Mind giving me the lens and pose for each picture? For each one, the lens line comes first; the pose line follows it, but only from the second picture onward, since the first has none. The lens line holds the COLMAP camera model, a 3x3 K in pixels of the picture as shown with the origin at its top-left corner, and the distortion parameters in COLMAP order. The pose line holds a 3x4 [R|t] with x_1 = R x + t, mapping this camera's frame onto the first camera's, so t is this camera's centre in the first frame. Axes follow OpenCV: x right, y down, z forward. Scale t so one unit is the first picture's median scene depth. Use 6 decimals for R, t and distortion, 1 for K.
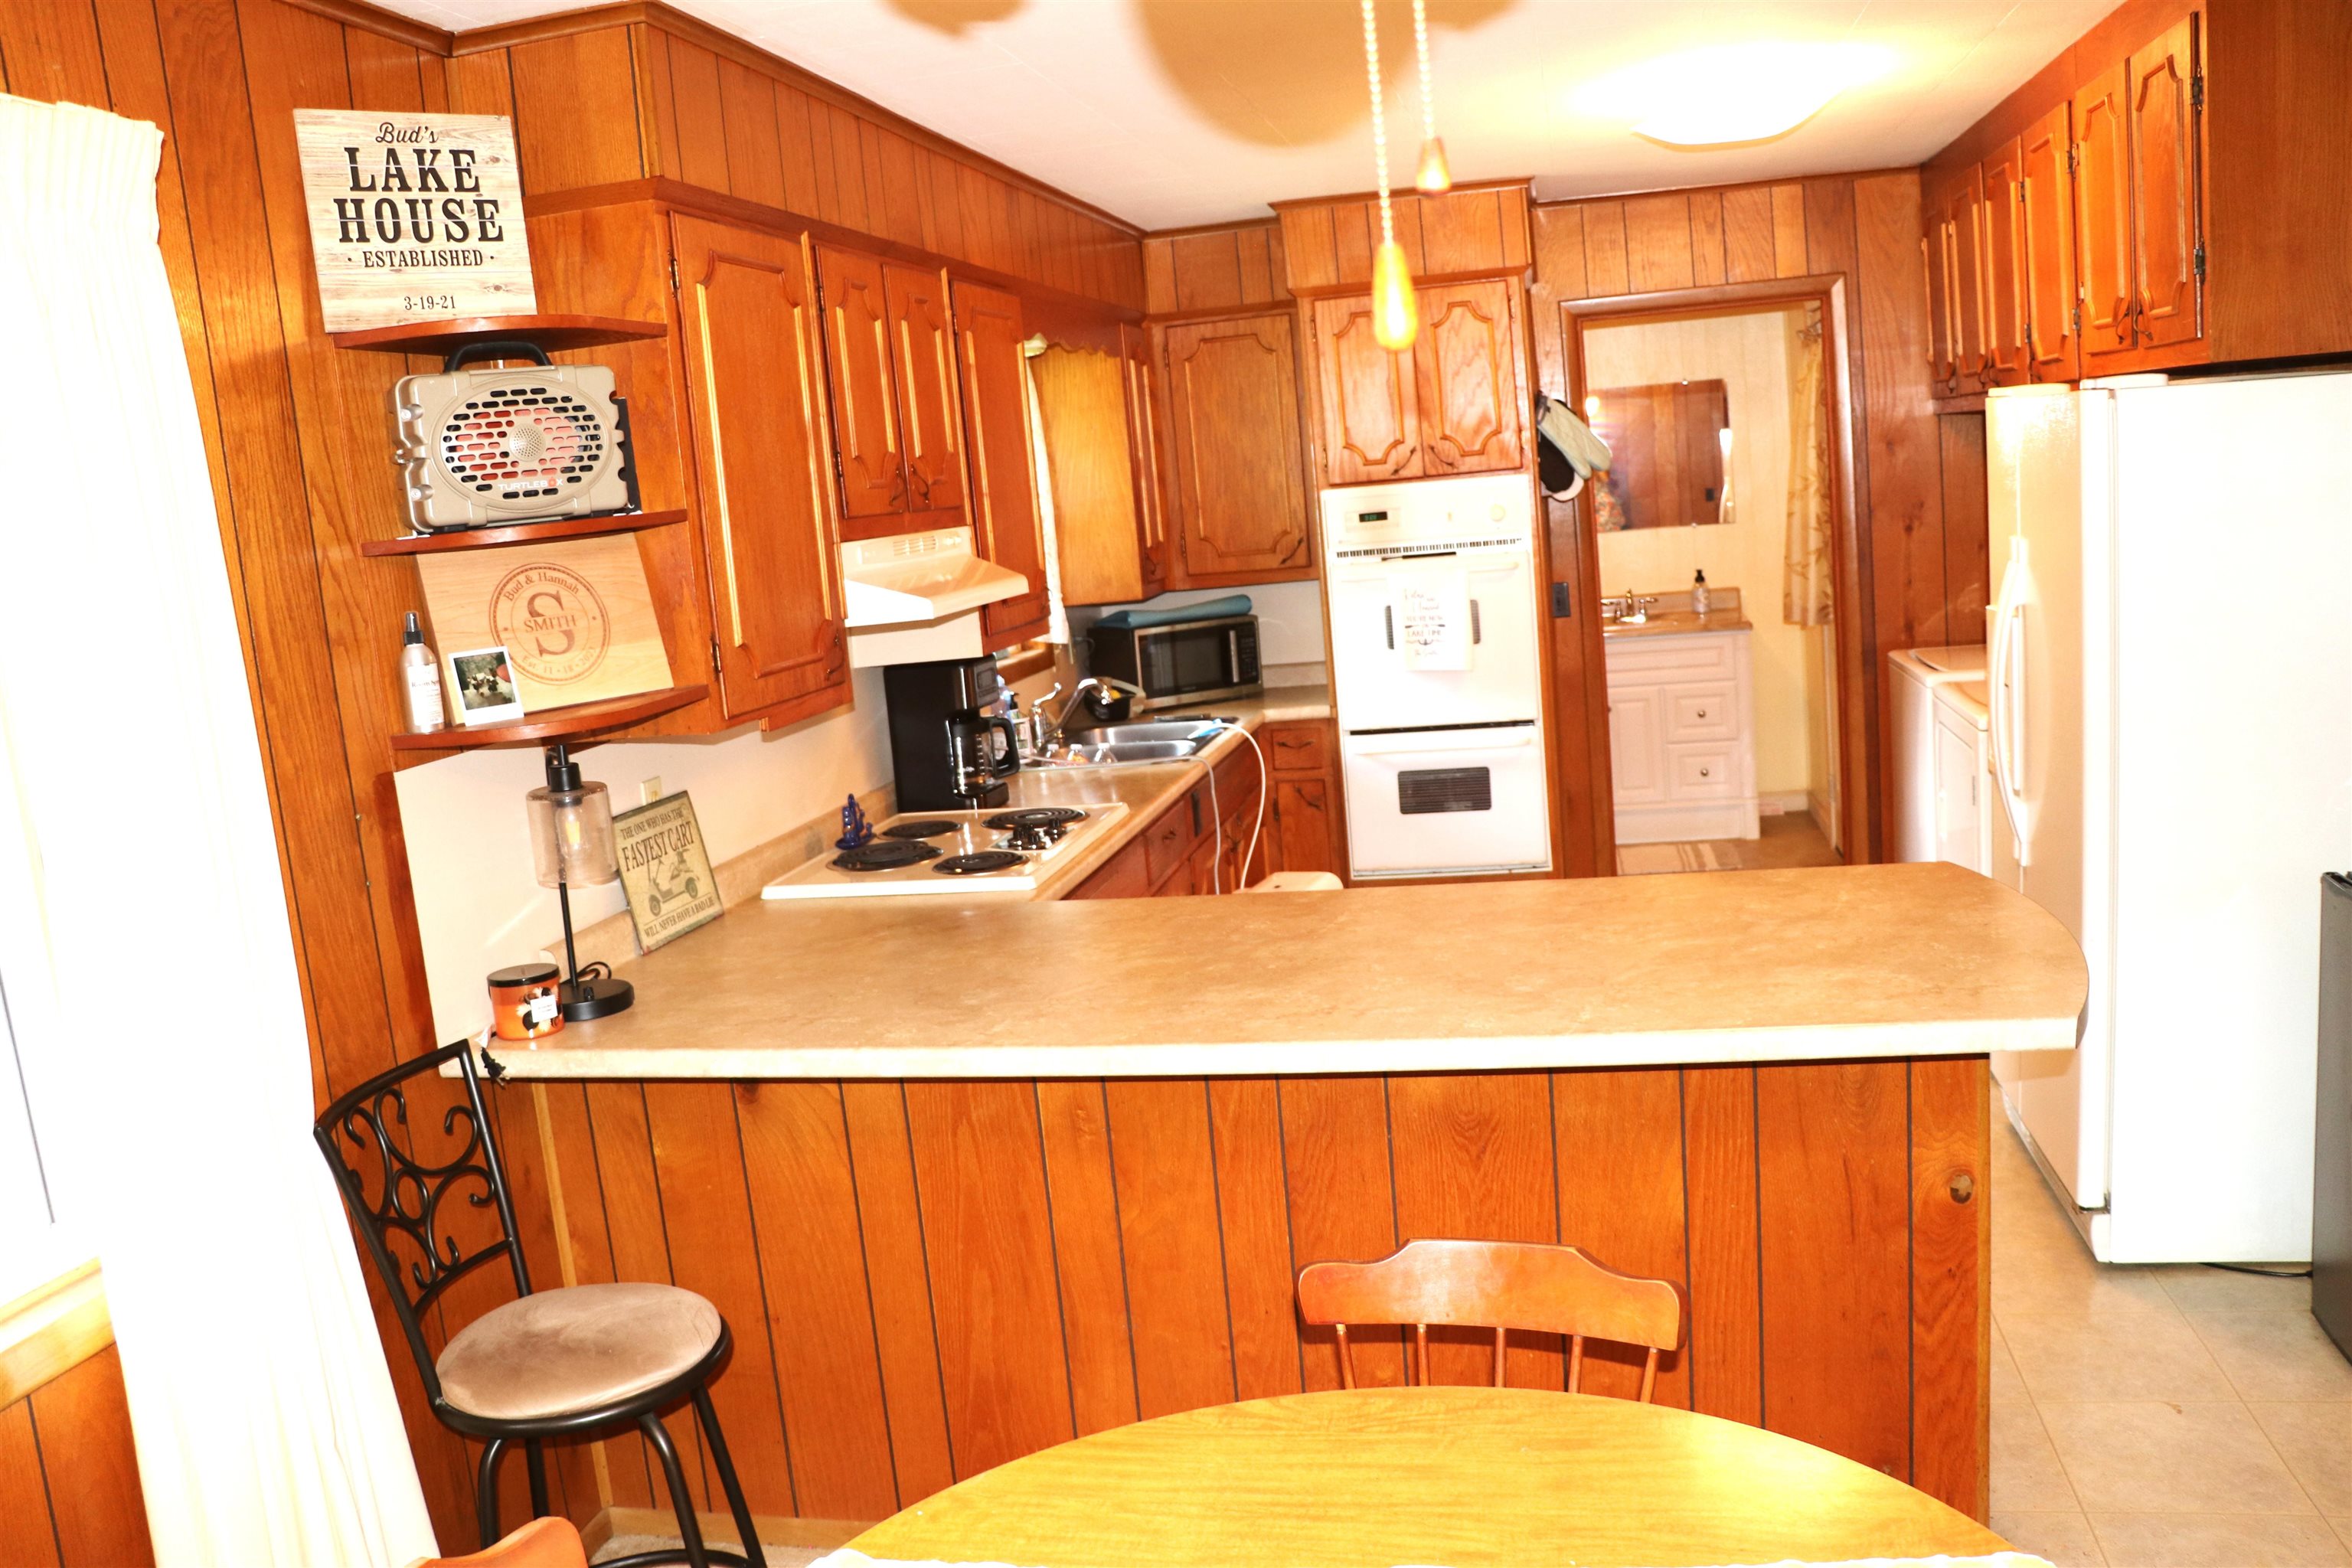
lens RADIAL K [[1924.6, 0, 1168.4], [0, 1924.6, 784.3], [0, 0, 1]] dist [-0.172916, 0.139587]
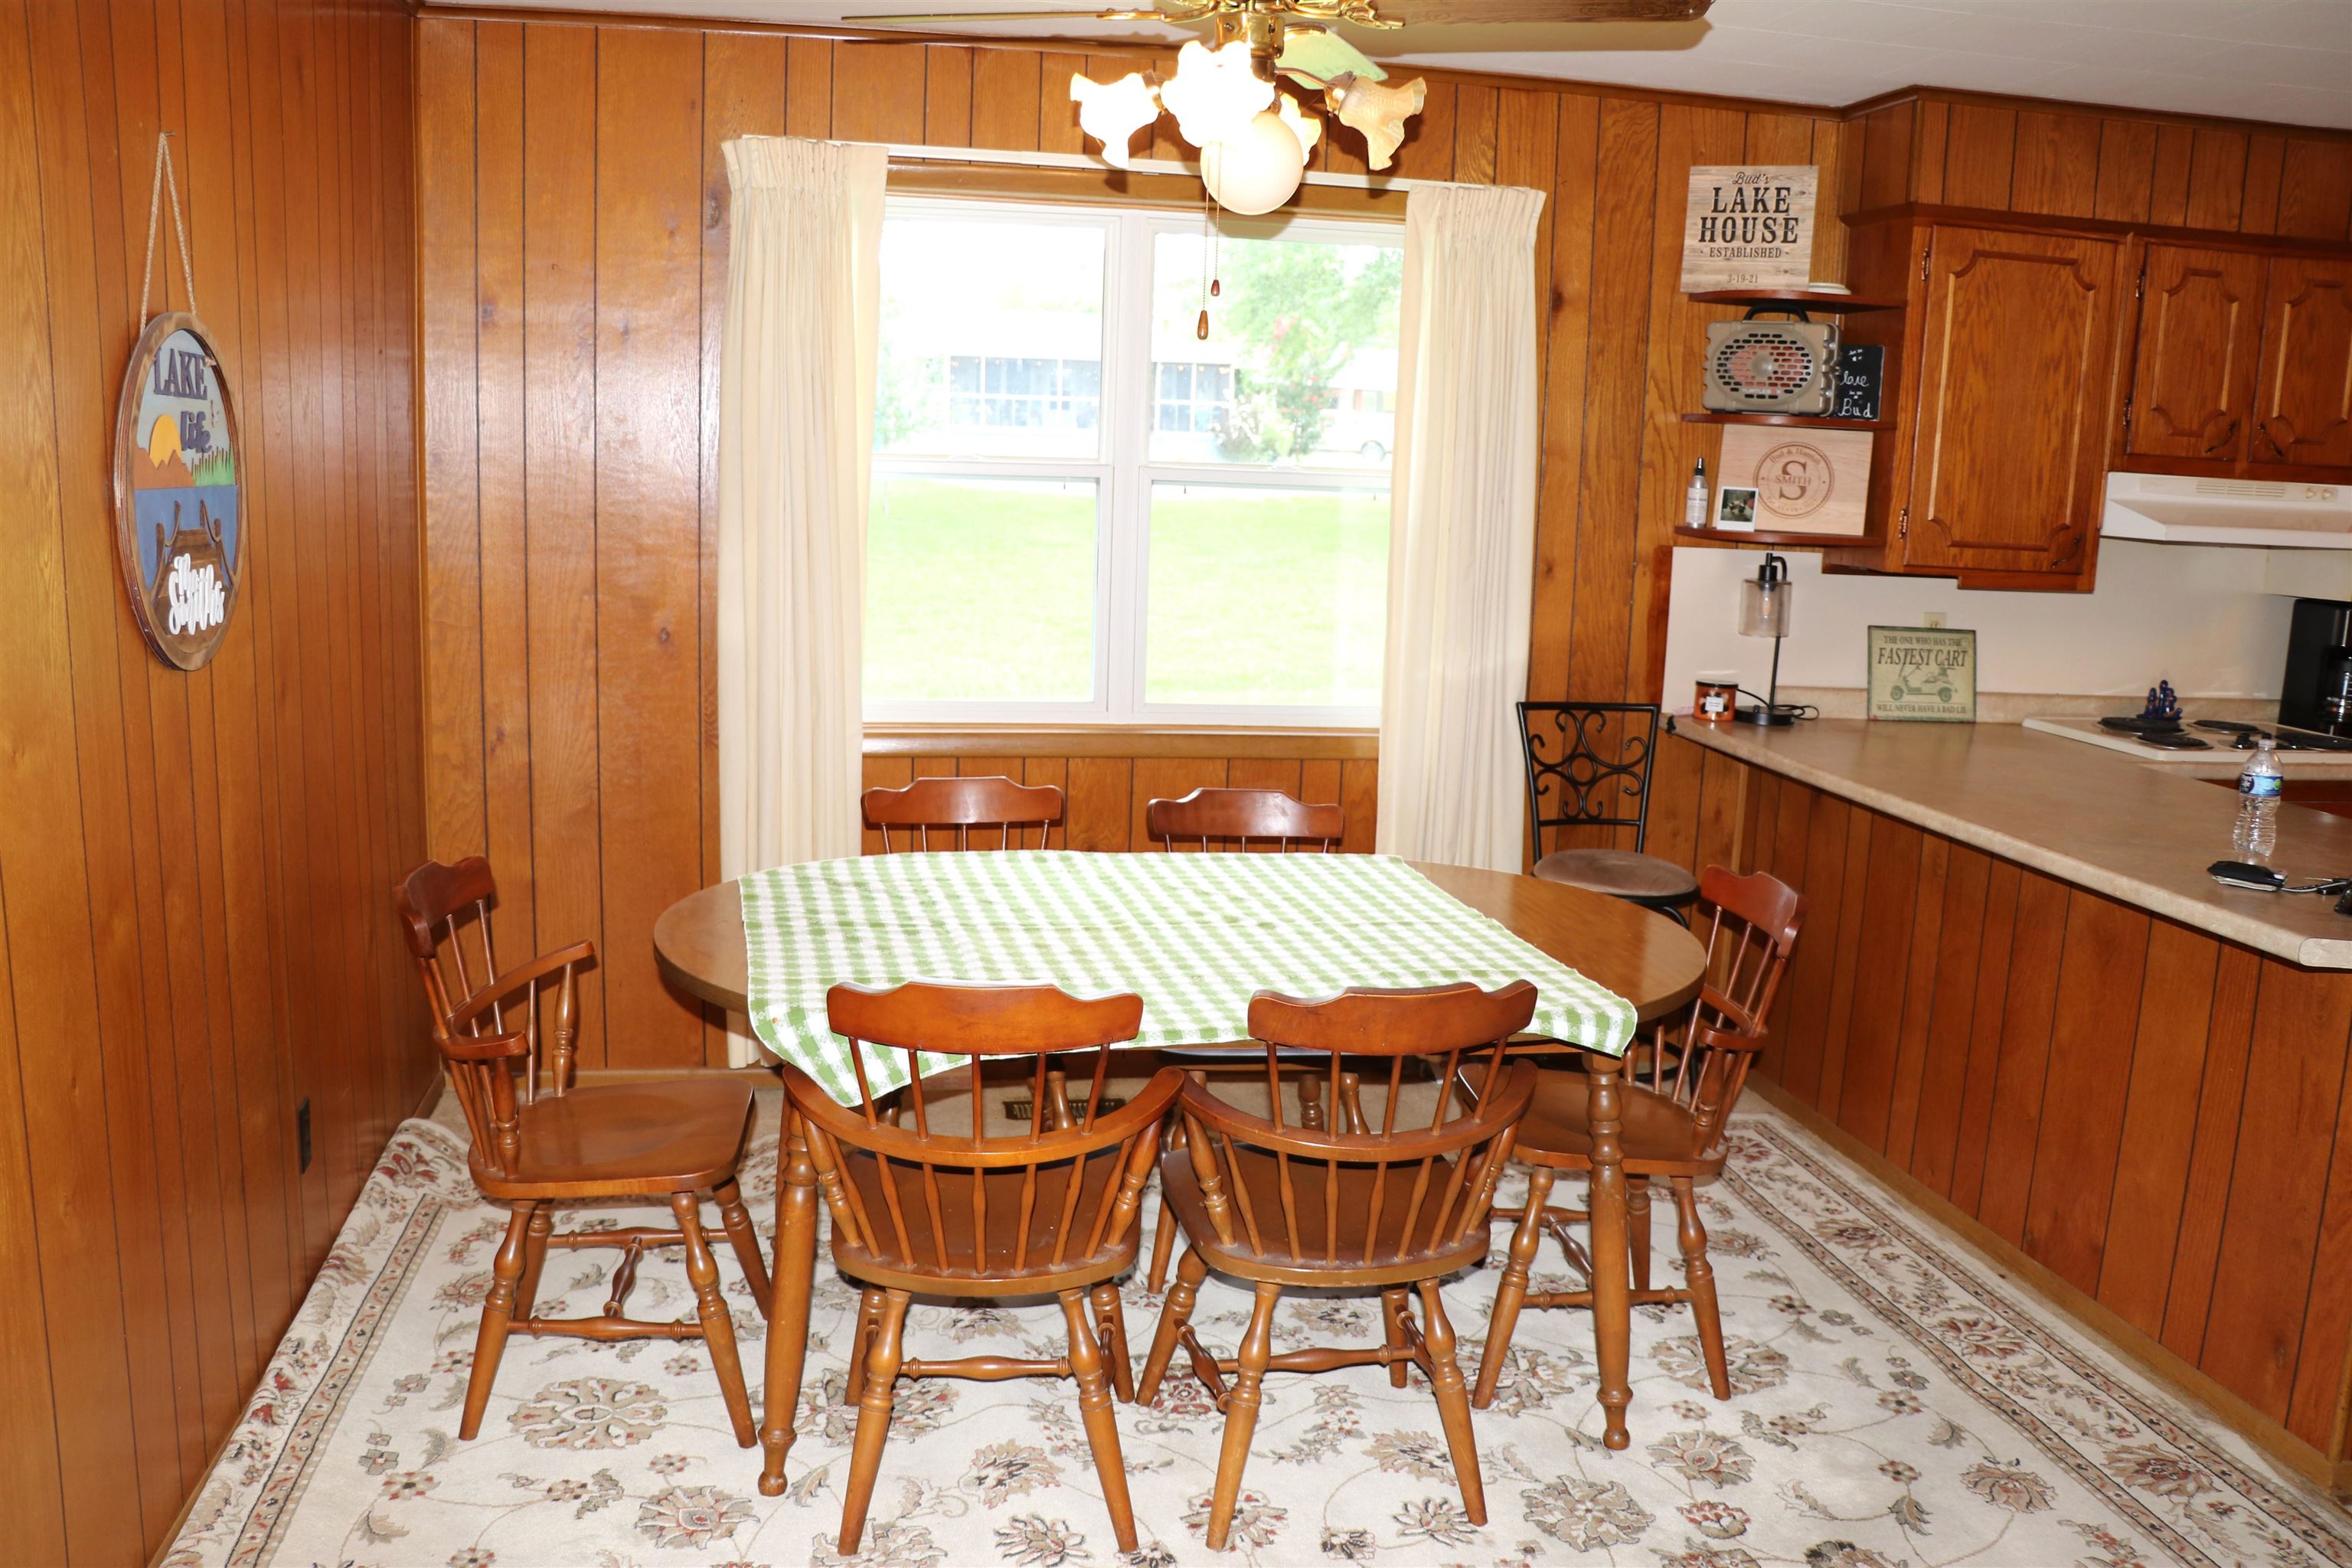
lens RADIAL K [[1924.6, 0, 1171.4], [0, 1924.6, 796.6], [0, 0, 1]] dist [-0.172916, 0.139587]
pose [[0.375747, 0.264387, -0.888208, 0.984273], [-0.214517, 0.957223, 0.194181, -0.025363], [0.901552, 0.117573, 0.416389, -0.117171]]
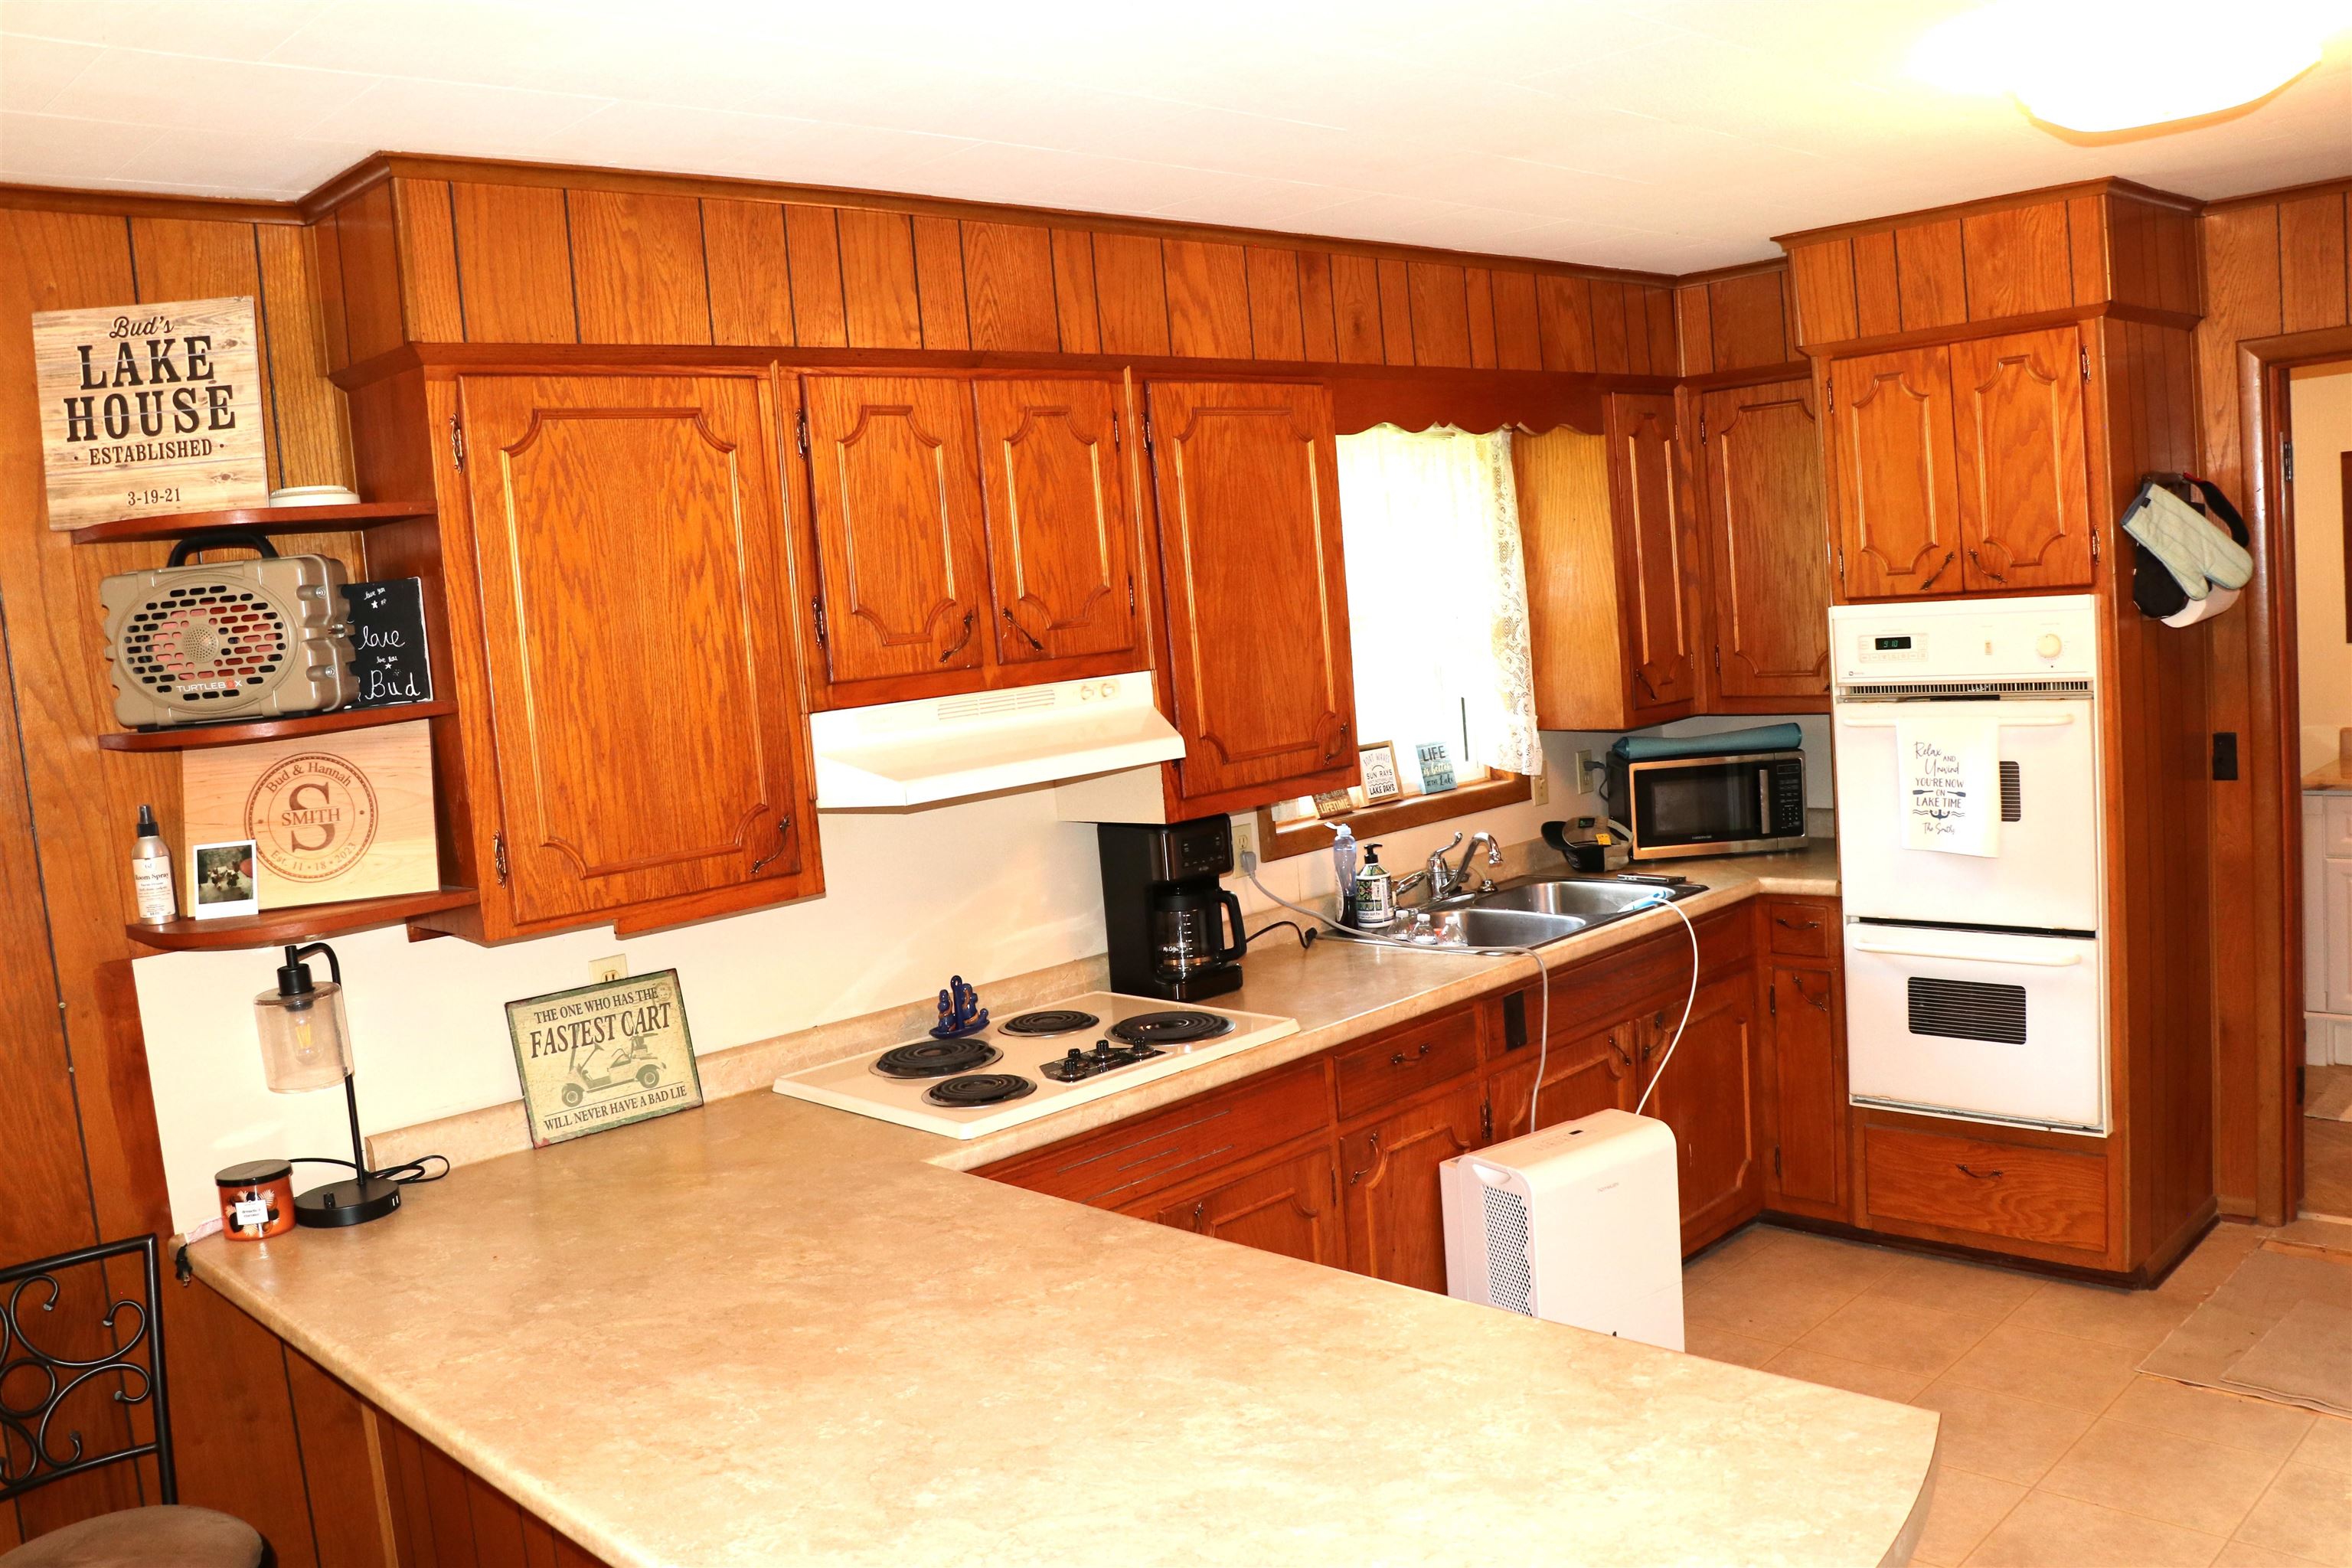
lens RADIAL K [[1924.6, 0, 1192.7], [0, 1924.6, 778.3], [0, 0, 1]] dist [-0.172916, 0.139587]
pose [[0.839456, 0.076119, -0.538070, 0.568778], [-0.077811, 0.996775, 0.019615, -0.160419], [0.537828, 0.025402, 0.842672, 0.444676]]
